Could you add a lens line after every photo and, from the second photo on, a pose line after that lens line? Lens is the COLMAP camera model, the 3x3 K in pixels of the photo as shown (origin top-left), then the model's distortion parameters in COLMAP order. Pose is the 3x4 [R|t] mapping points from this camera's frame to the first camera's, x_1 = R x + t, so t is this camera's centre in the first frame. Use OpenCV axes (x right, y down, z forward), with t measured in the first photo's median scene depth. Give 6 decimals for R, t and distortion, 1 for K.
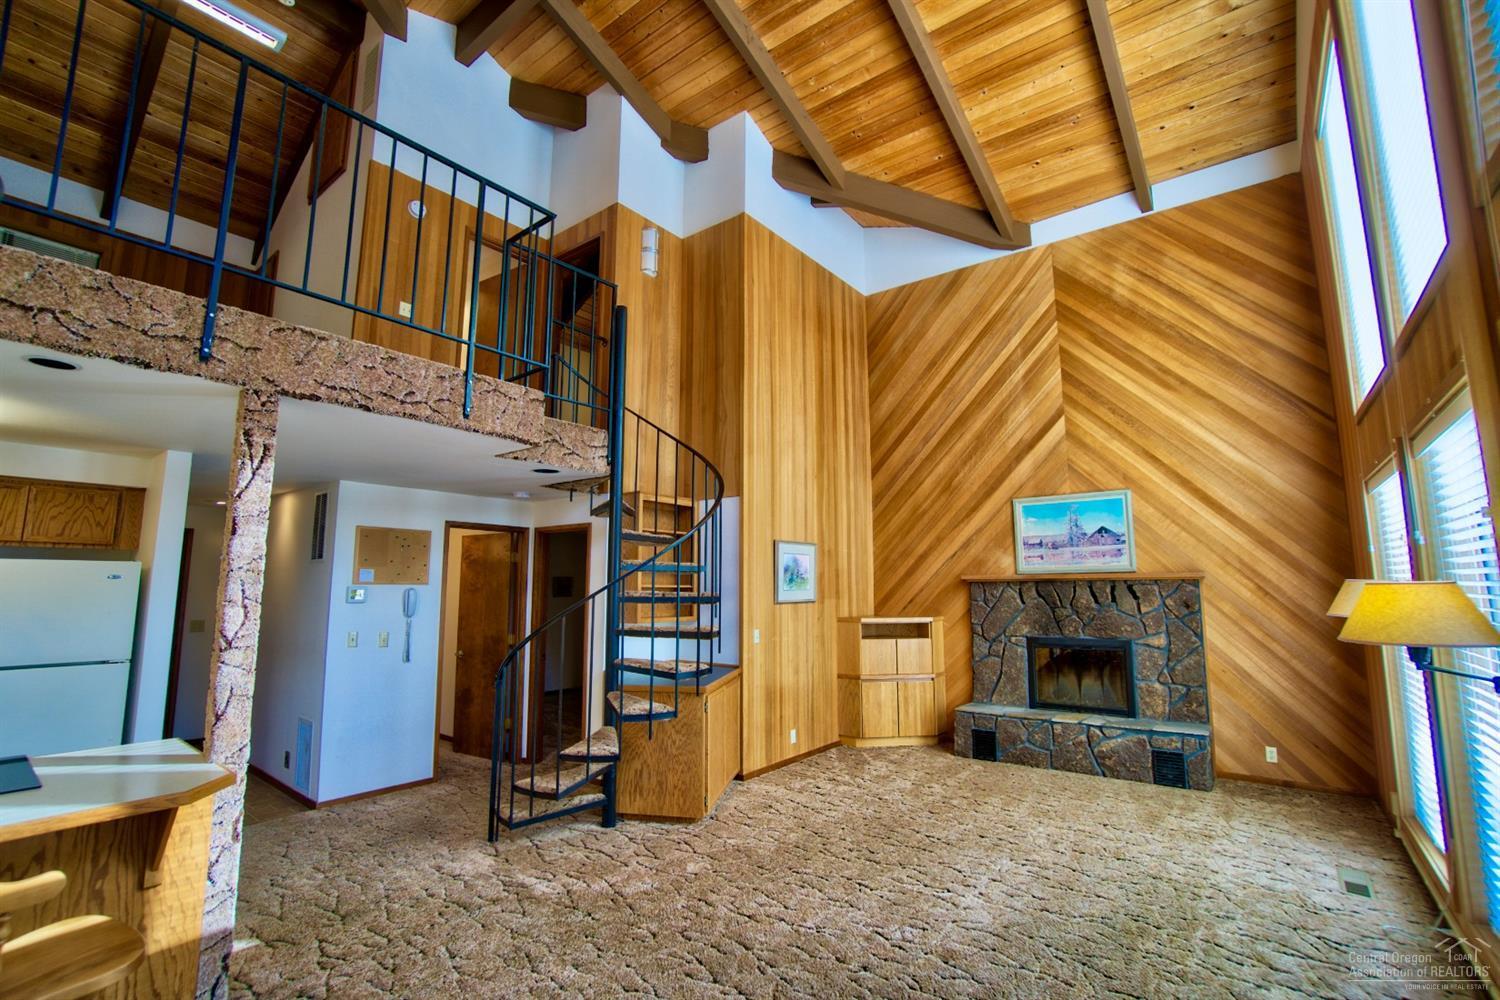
lens RADIAL K [[667.7, 0, 754.1], [0, 667.7, 491.2], [0, 0, 1]] dist [-0.018784, 0.002128]
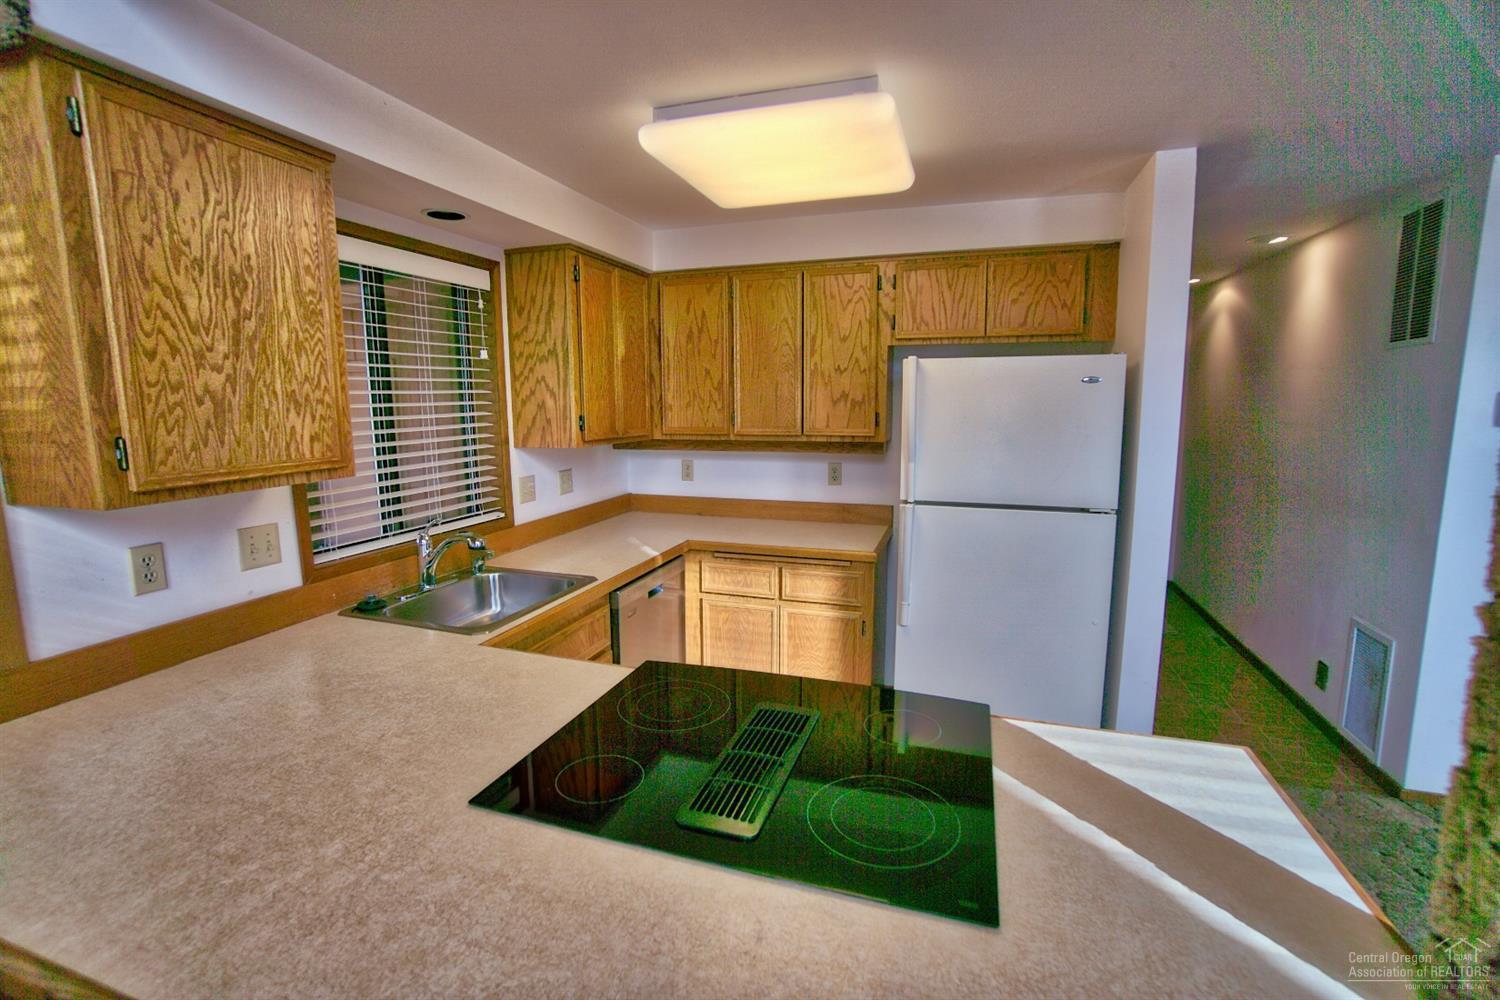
lens RADIAL K [[667.7, 0, 761.5], [0, 667.7, 493.2], [0, 0, 1]] dist [-0.018784, 0.002128]
pose [[0.368871, 0.130417, -0.920285, -0.455930], [0.139404, 0.971146, 0.193501, 0.063787], [0.918967, -0.199668, 0.340047, 0.439046]]
